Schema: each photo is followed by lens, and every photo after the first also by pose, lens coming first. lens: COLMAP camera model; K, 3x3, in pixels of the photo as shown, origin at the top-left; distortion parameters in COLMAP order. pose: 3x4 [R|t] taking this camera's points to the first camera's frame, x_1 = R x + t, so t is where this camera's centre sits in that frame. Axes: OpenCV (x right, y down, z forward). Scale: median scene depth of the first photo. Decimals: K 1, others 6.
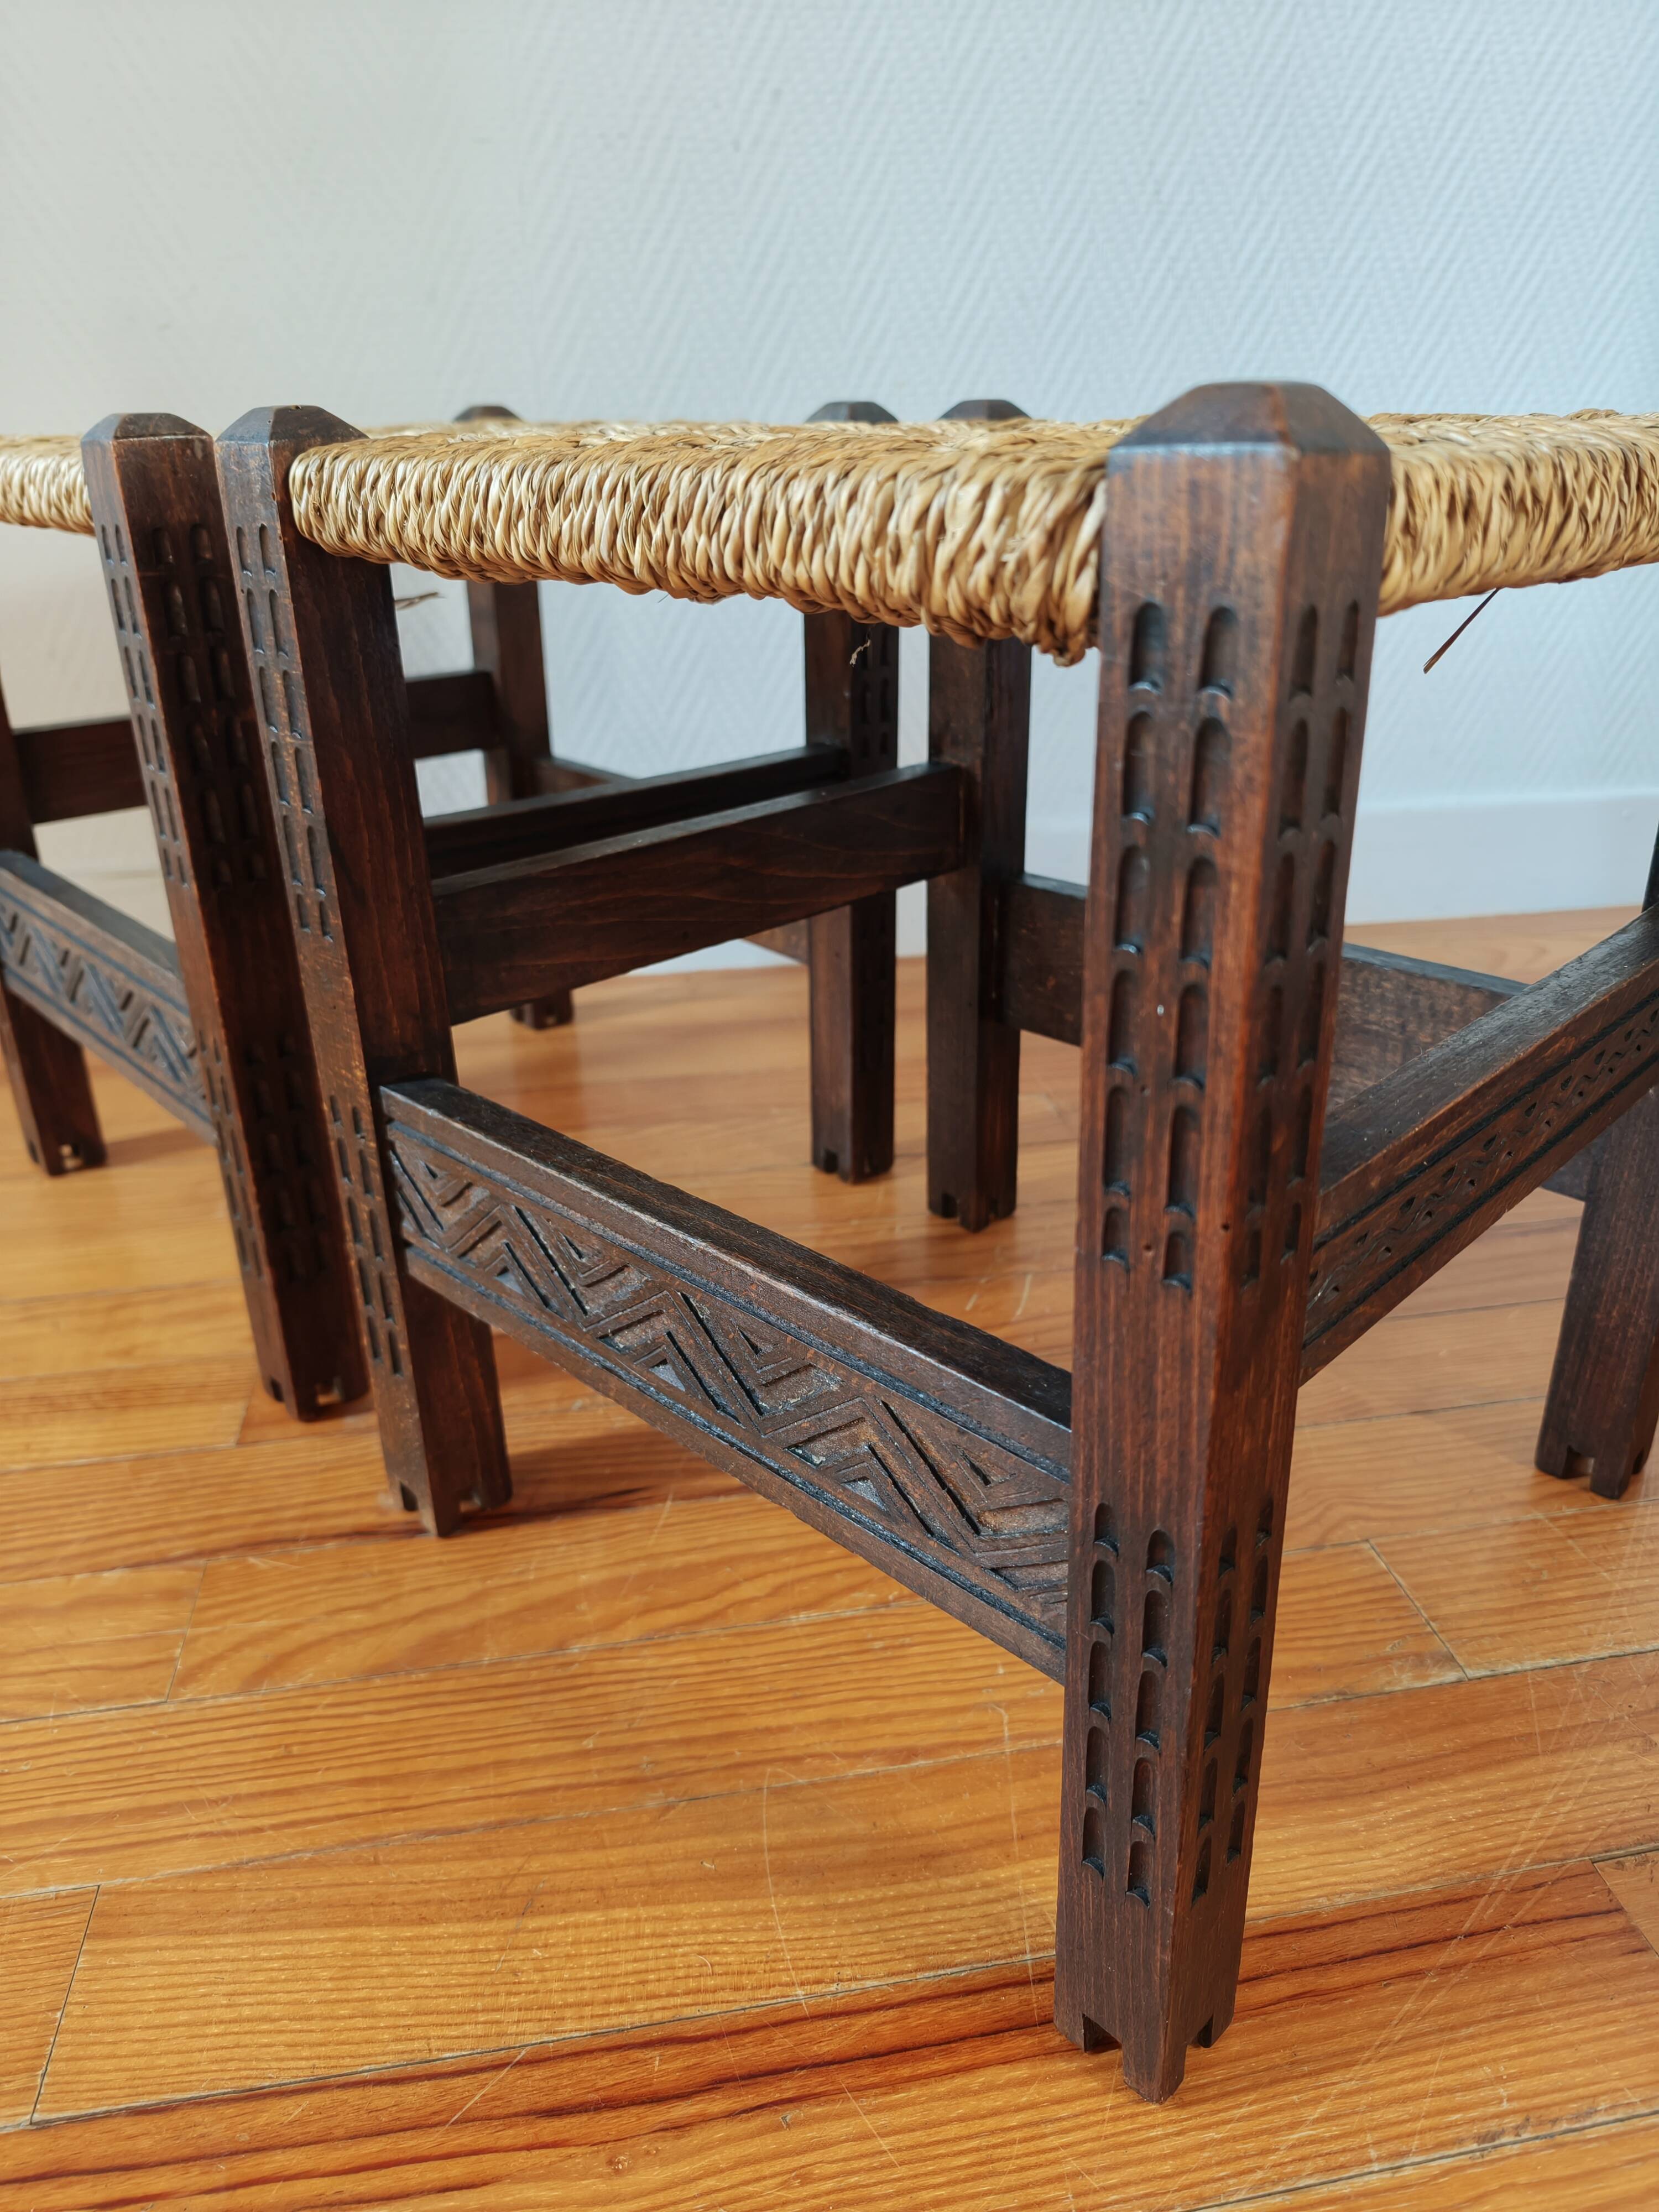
lens RADIAL K [[1545.0, 0, 844.5], [0, 1545.0, 1102.7], [0, 0, 1]] dist [-0.013746, -0.008097]
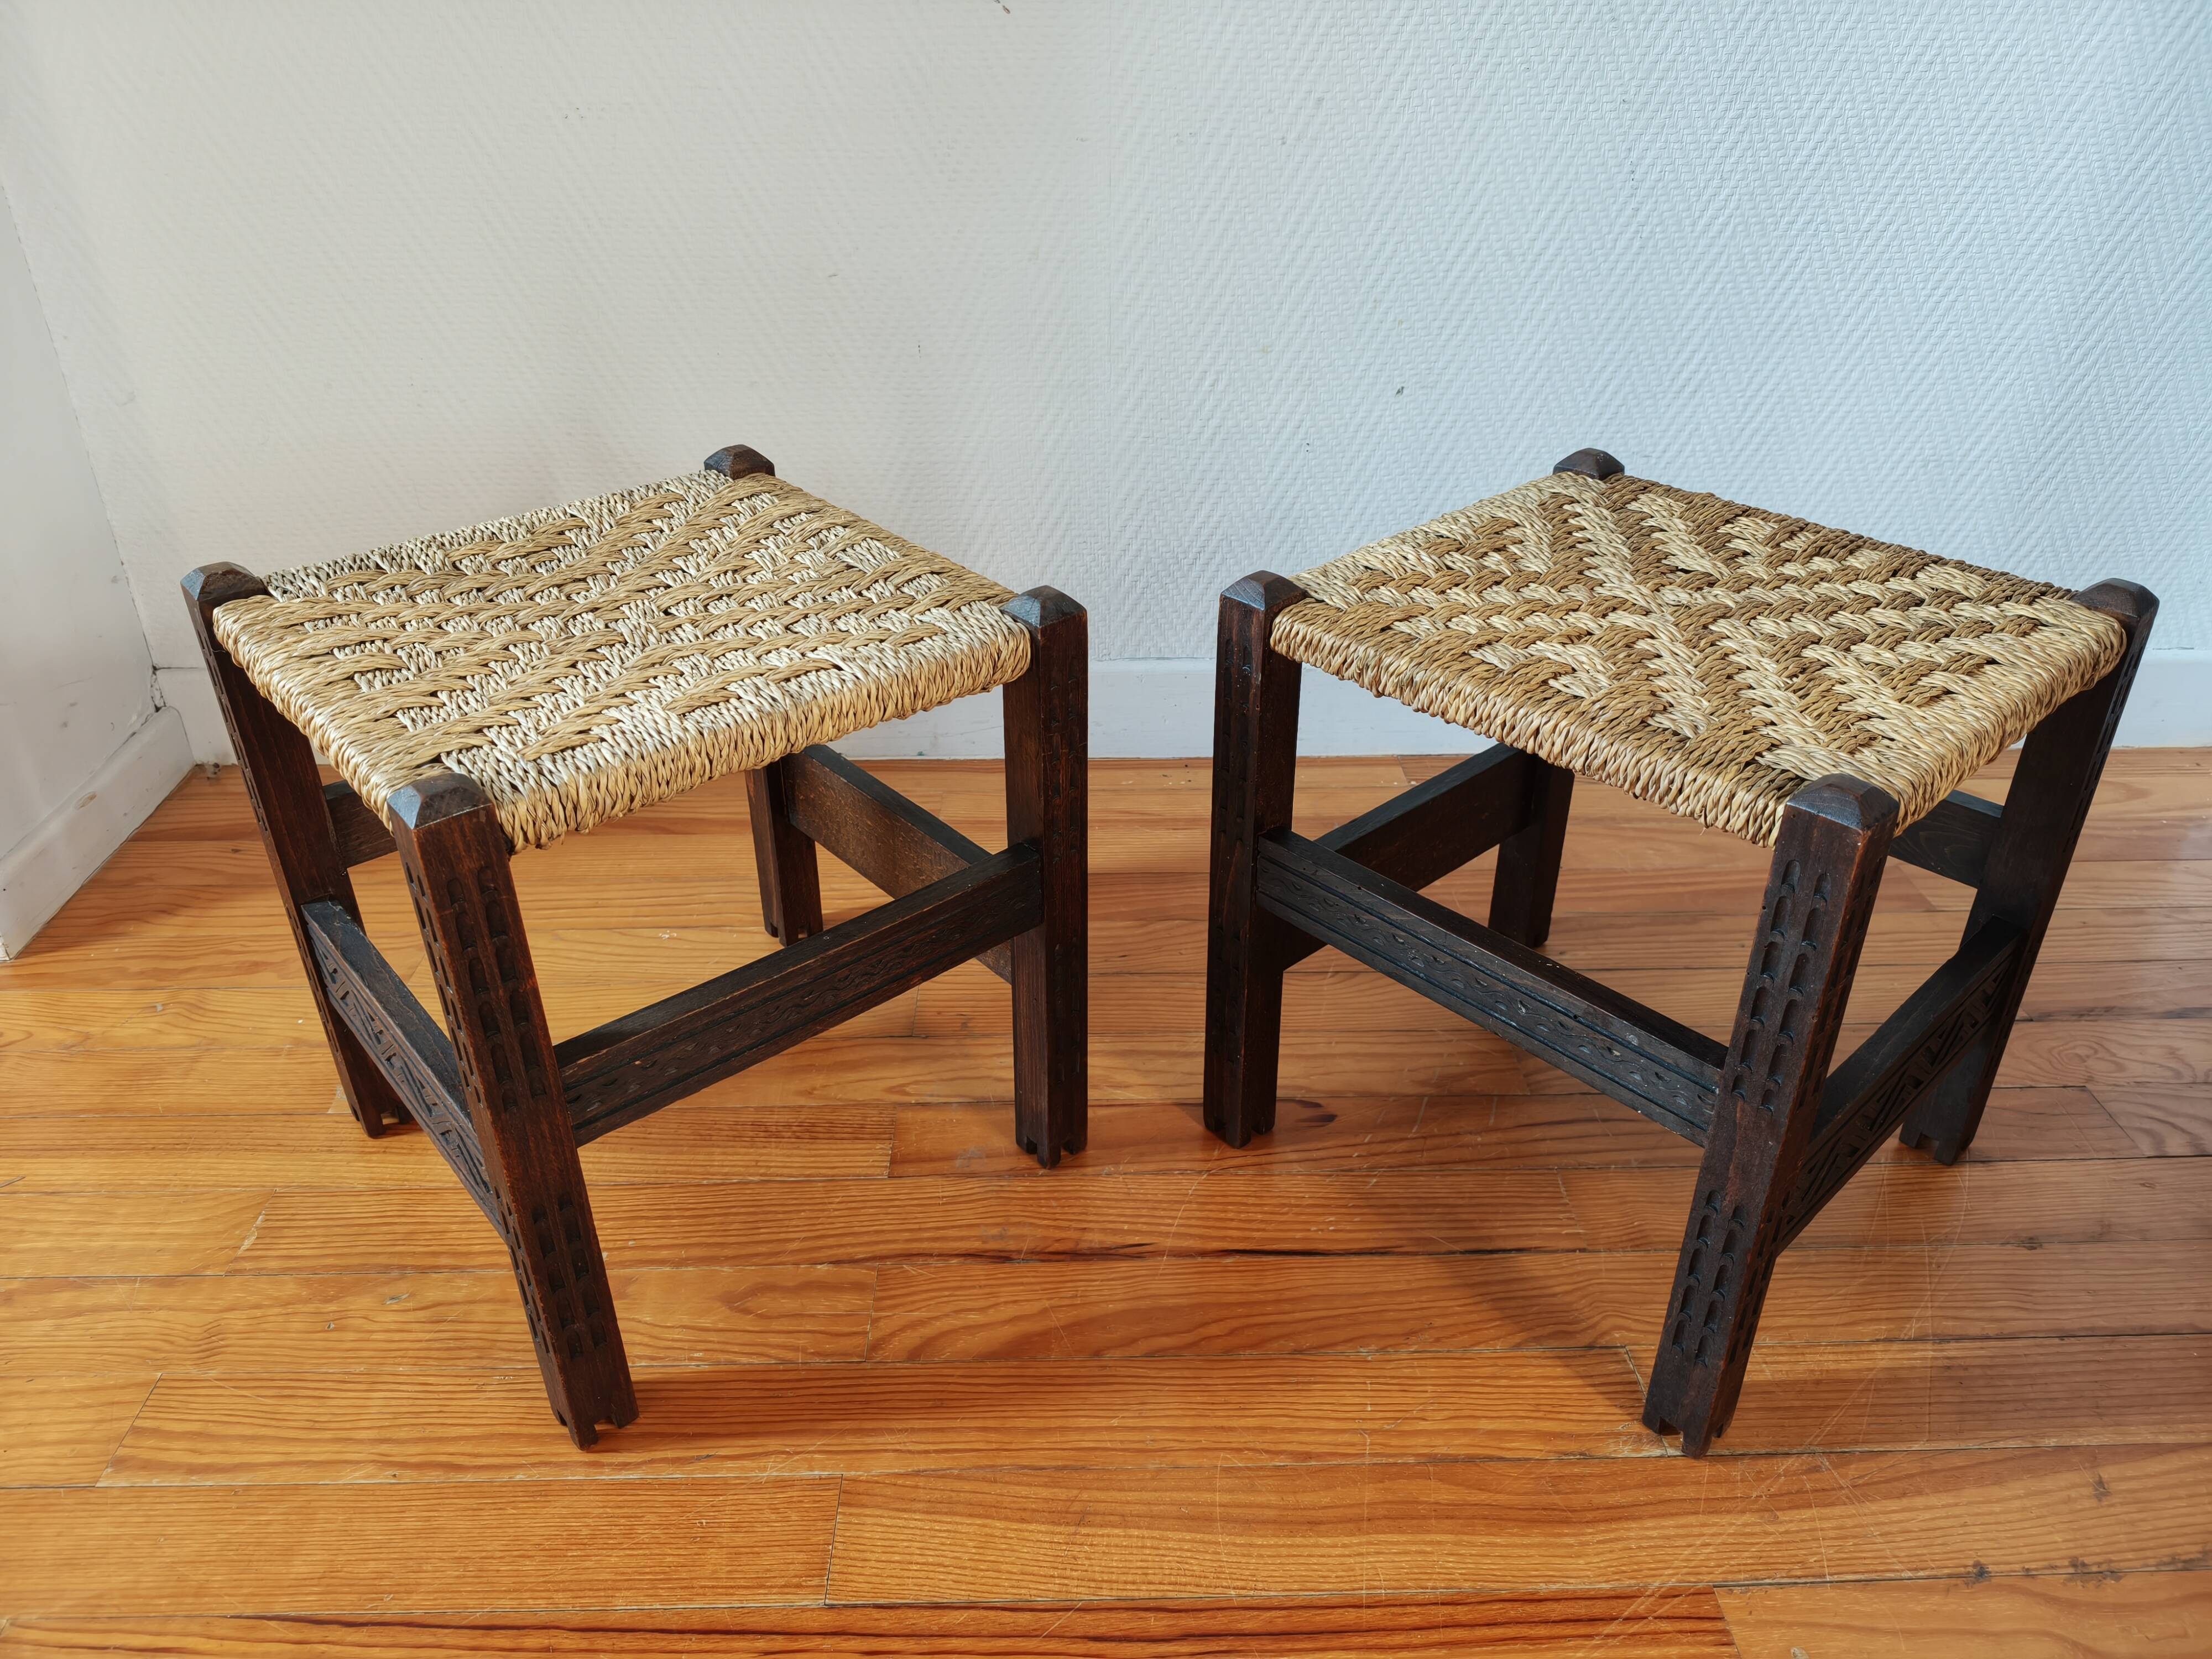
lens RADIAL K [[1513.1, 0, 1107.5], [0, 1513.1, 795.4], [0, 0, 1]] dist [0.003782, -0.016830]
pose [[0.988658, 0.085384, -0.123552, -0.030999], [-0.072787, 0.992003, 0.103113, -0.457797], [0.131368, -0.092950, 0.986966, -0.598725]]
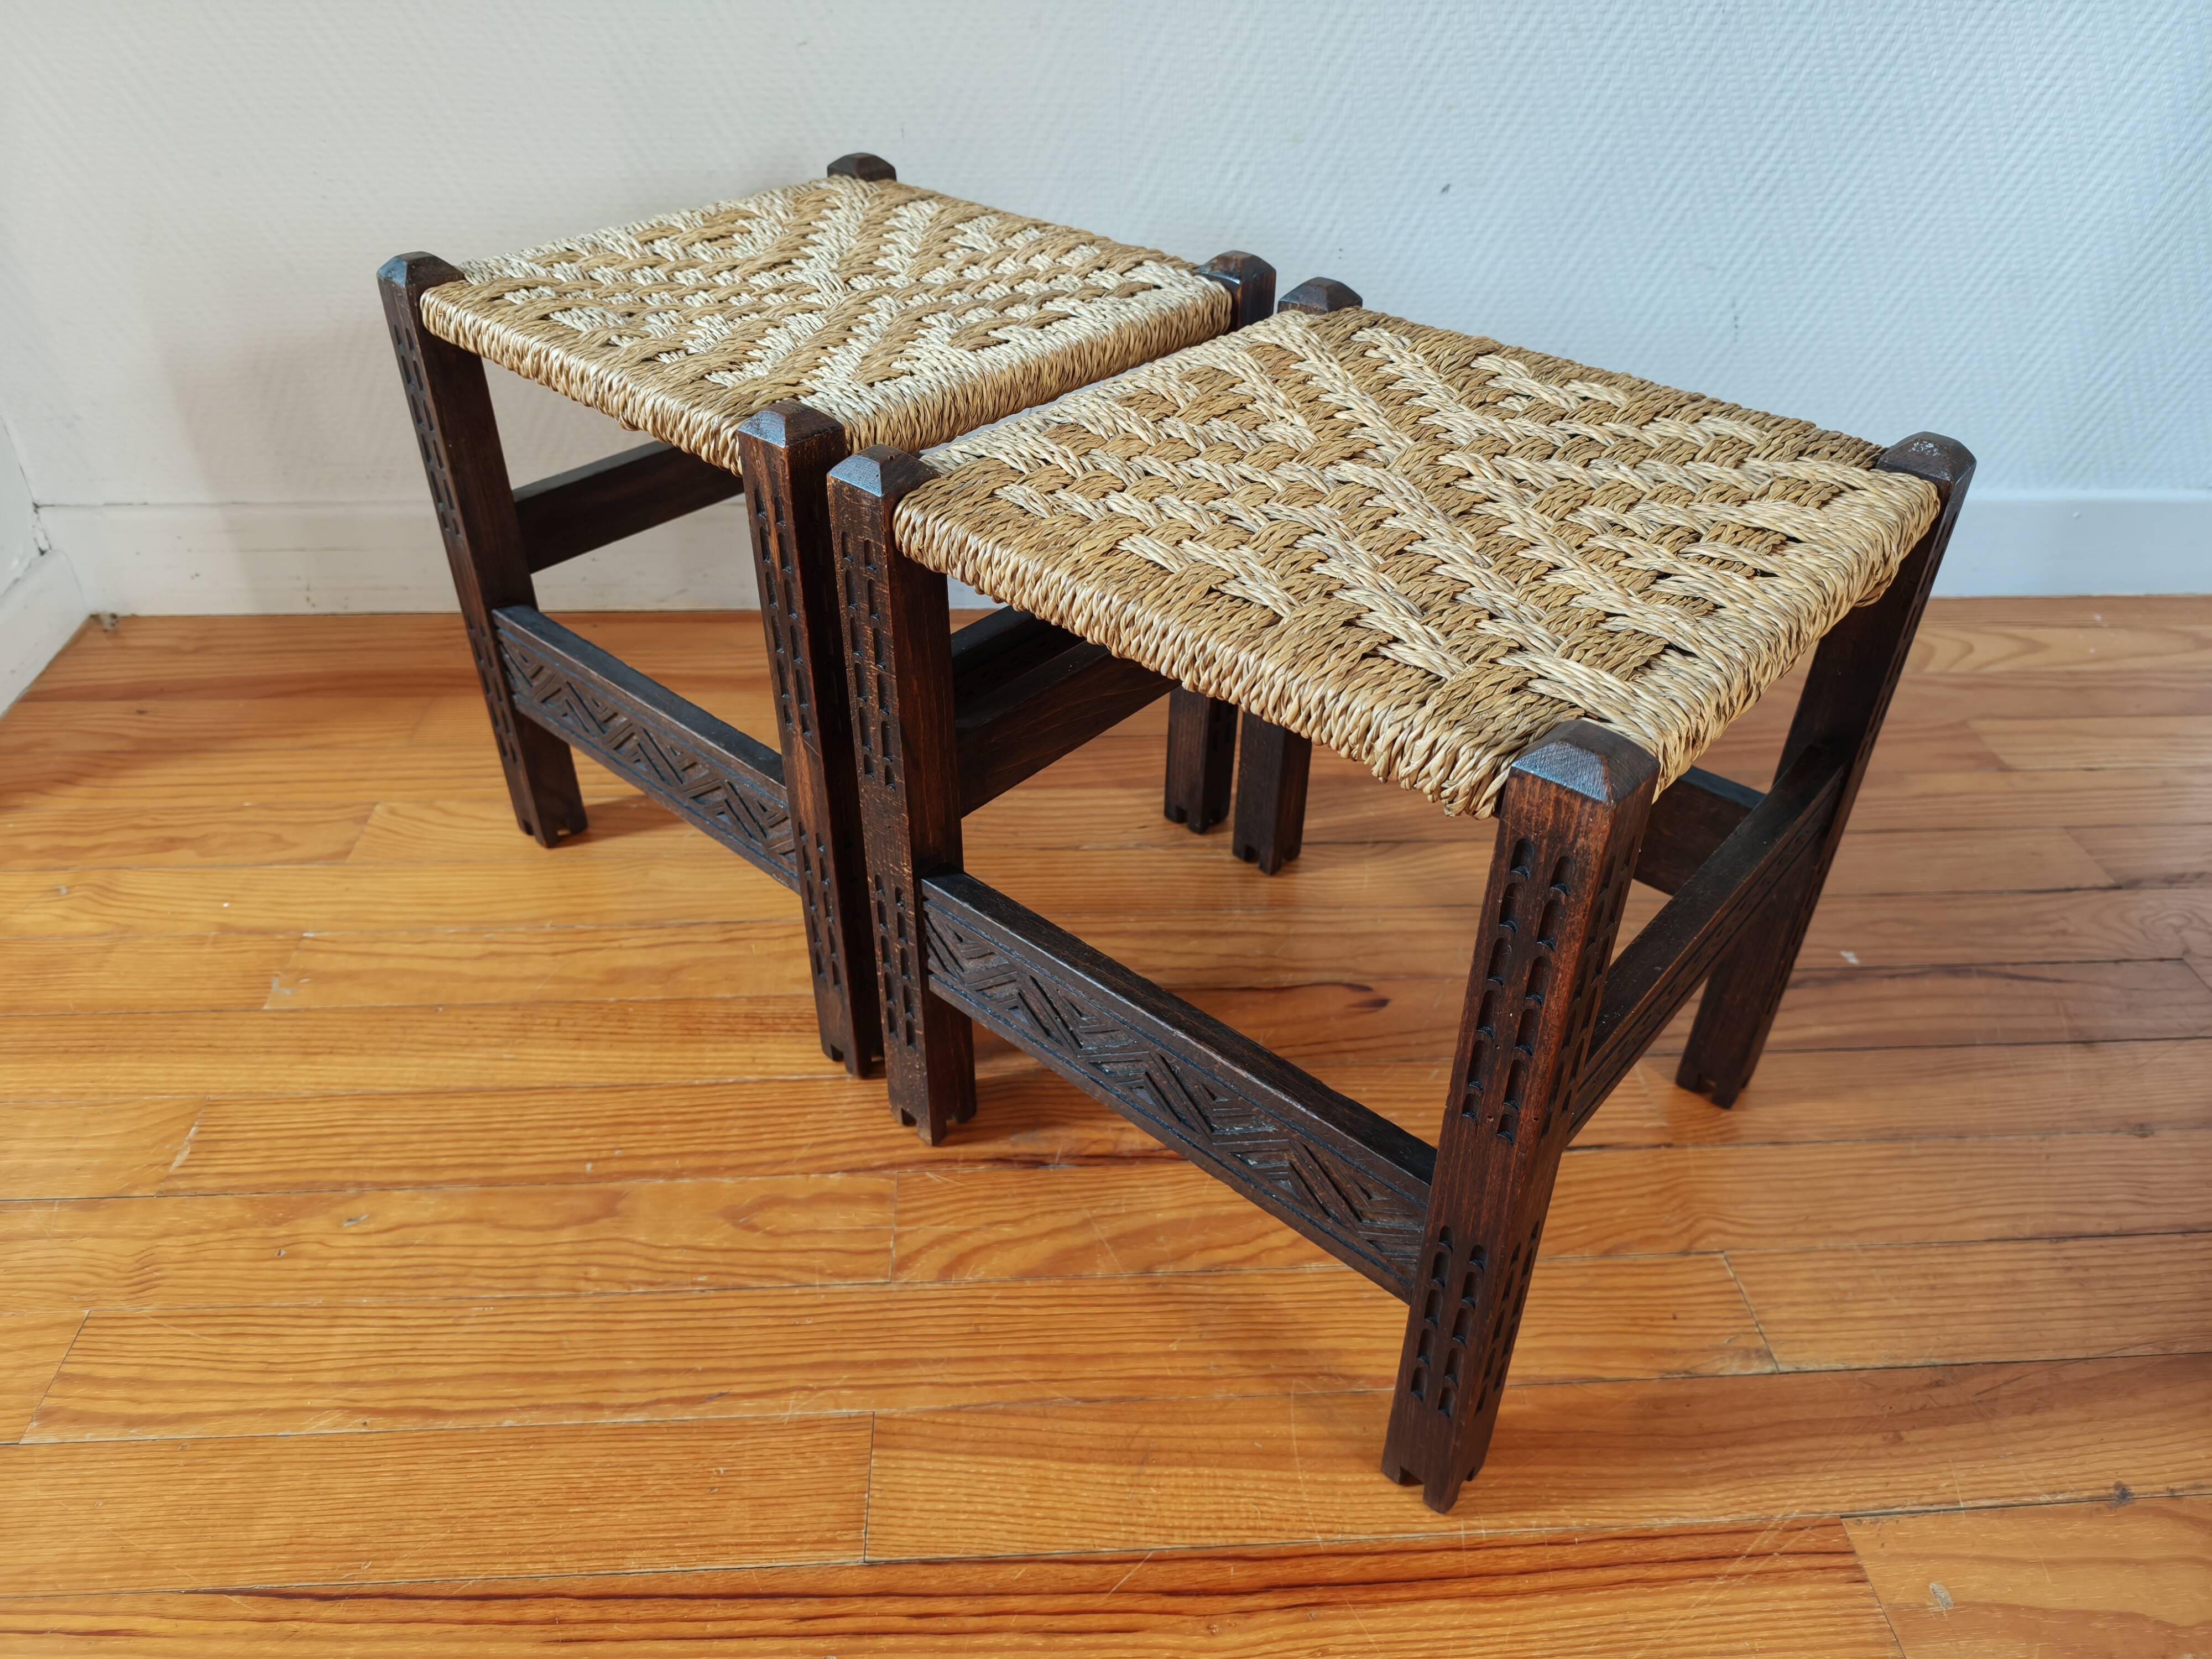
lens RADIAL K [[1524.4, 0, 1106.2], [0, 1524.4, 801.9], [0, 0, 1]] dist [0.001464, -0.017154]
pose [[0.992791, 0.091576, -0.077326, -0.175969], [-0.074469, 0.976814, 0.200722, -0.427780], [0.093914, -0.193517, 0.976592, -0.386484]]
